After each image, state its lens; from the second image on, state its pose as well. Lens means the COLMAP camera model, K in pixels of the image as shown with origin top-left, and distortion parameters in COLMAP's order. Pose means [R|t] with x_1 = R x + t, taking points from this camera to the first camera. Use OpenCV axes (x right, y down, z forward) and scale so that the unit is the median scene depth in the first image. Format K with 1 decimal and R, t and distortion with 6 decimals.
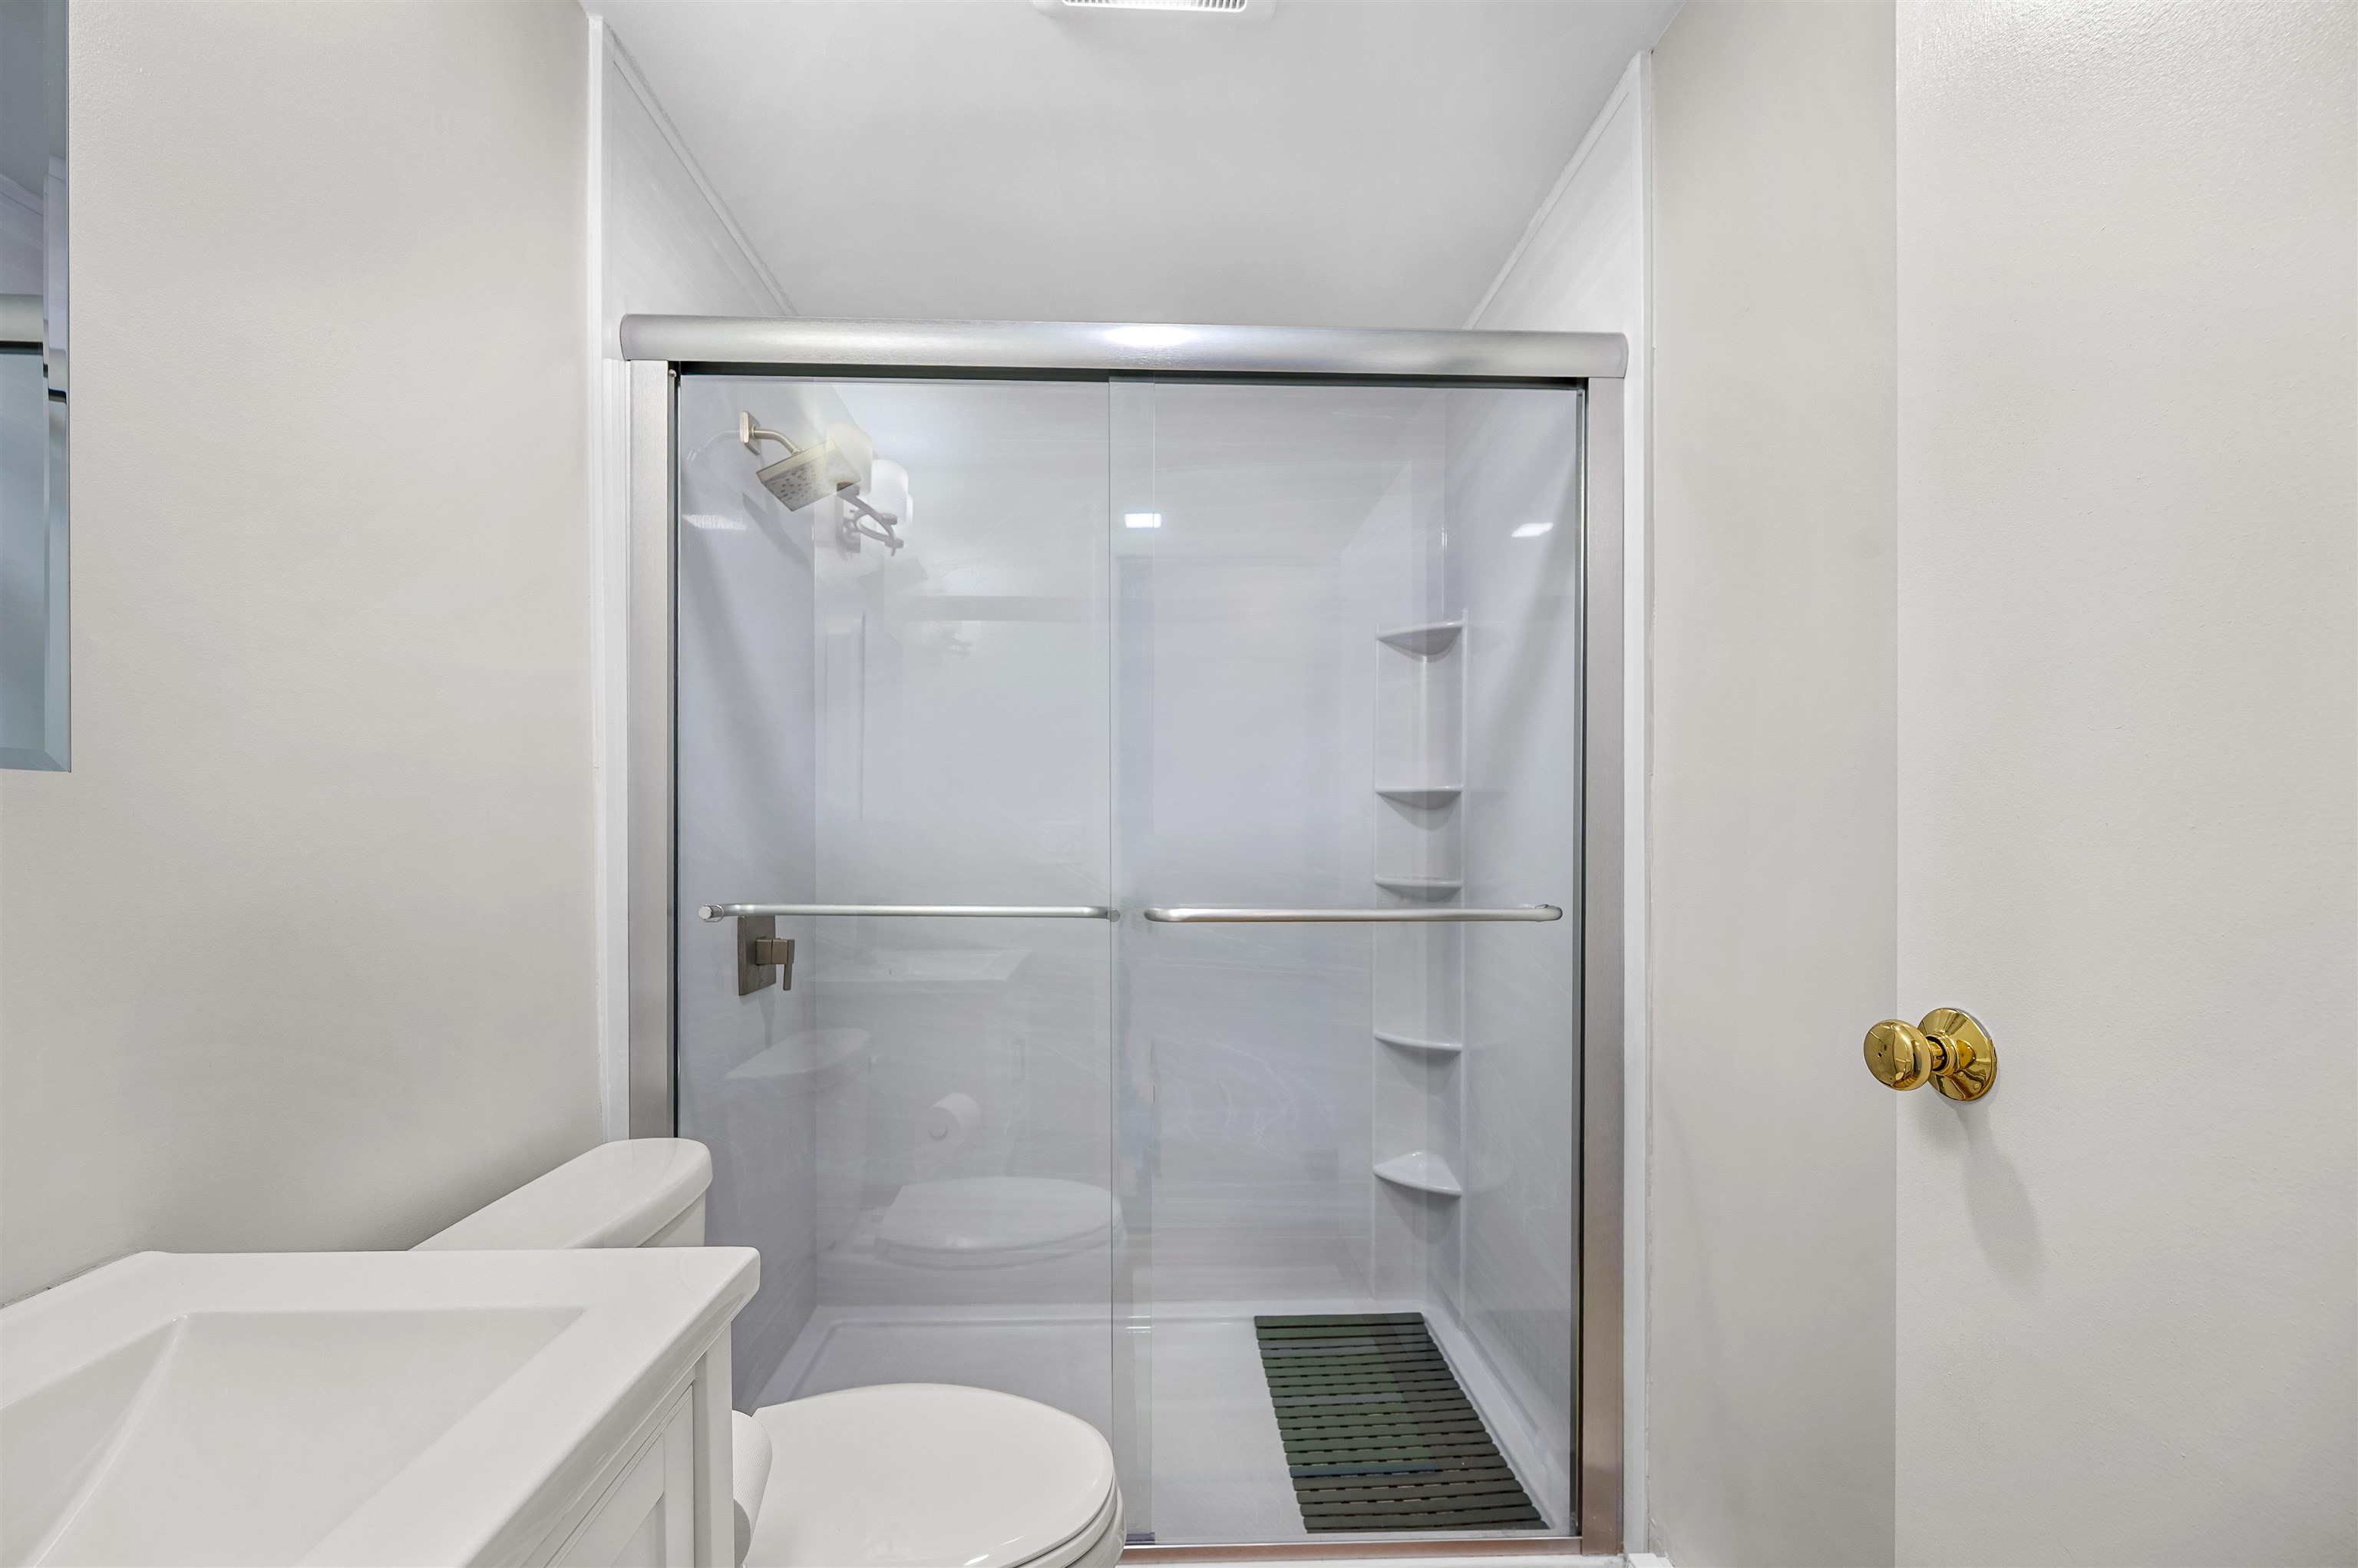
lens RADIAL K [[924.7, 0, 1172.8], [0, 924.7, 845.8], [0, 0, 1]] dist [-0.002146, -0.000051]
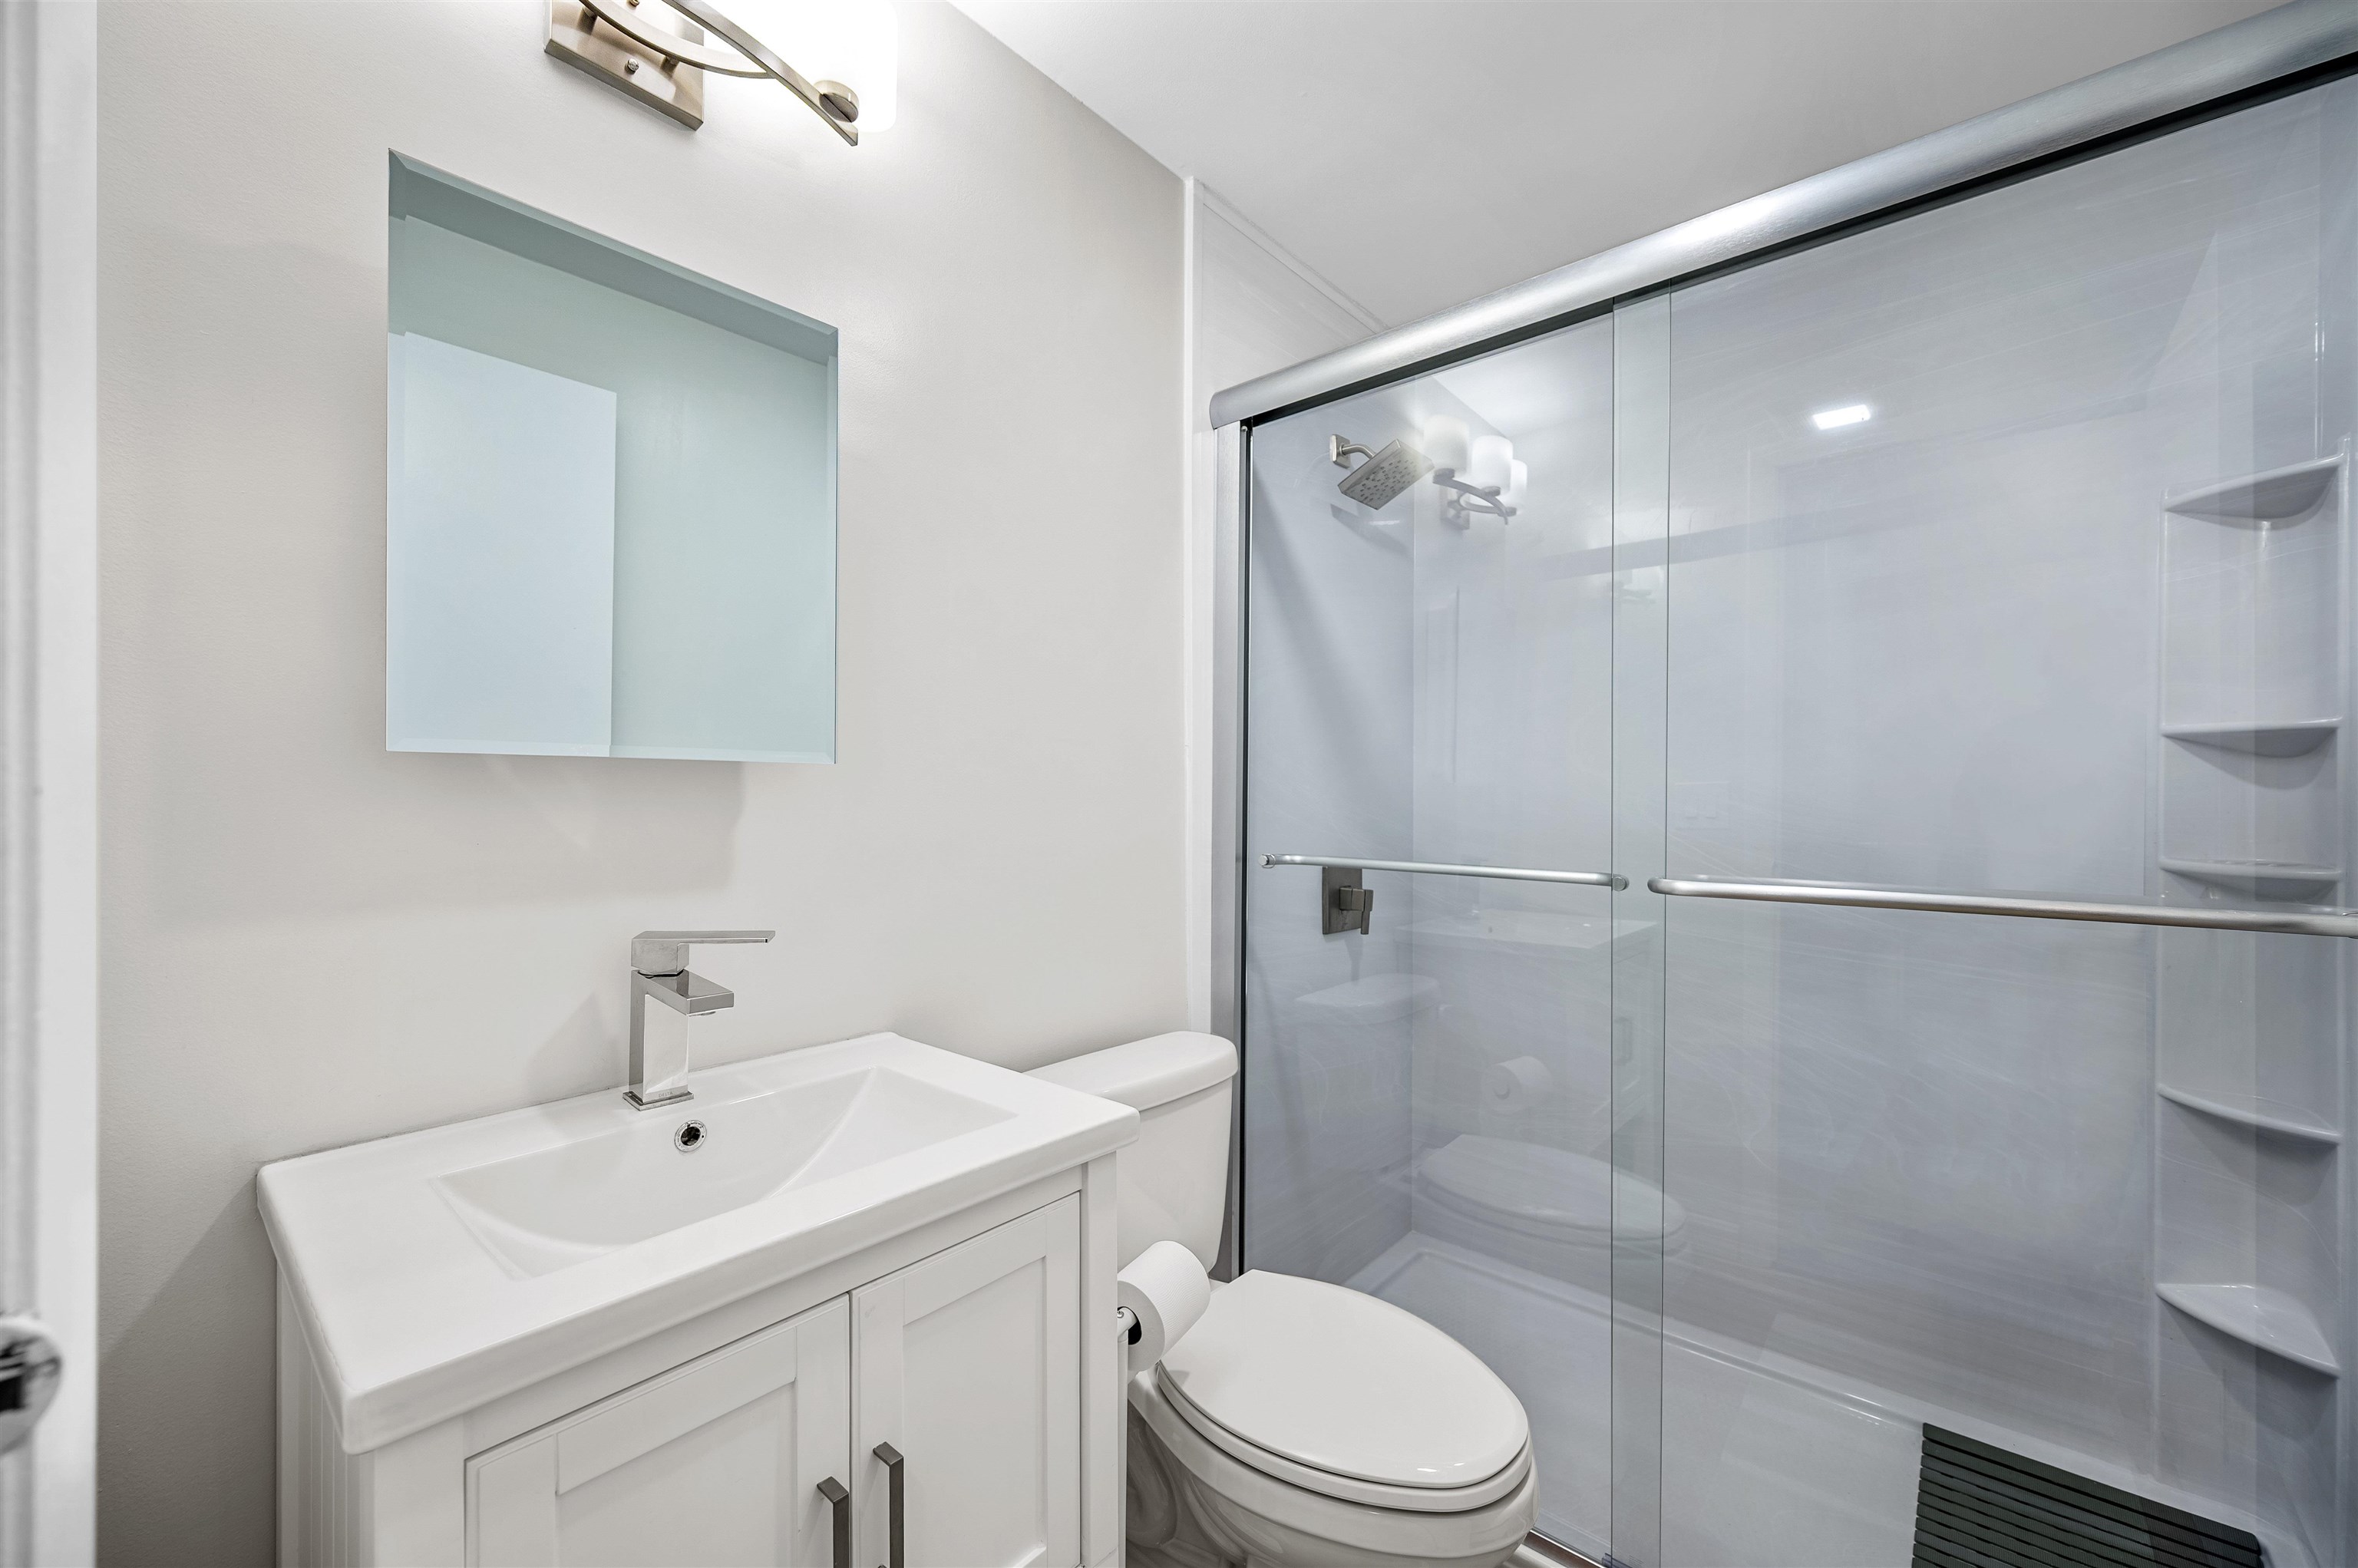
lens RADIAL K [[924.7, 0, 1214.4], [0, 924.7, 798.7], [0, 0, 1]] dist [-0.002146, -0.000051]
pose [[0.743151, 0.000958, -0.669123, 0.166591], [-0.007687, 0.999945, -0.007107, -0.000303], [0.669080, 0.010425, 0.743118, 0.028899]]
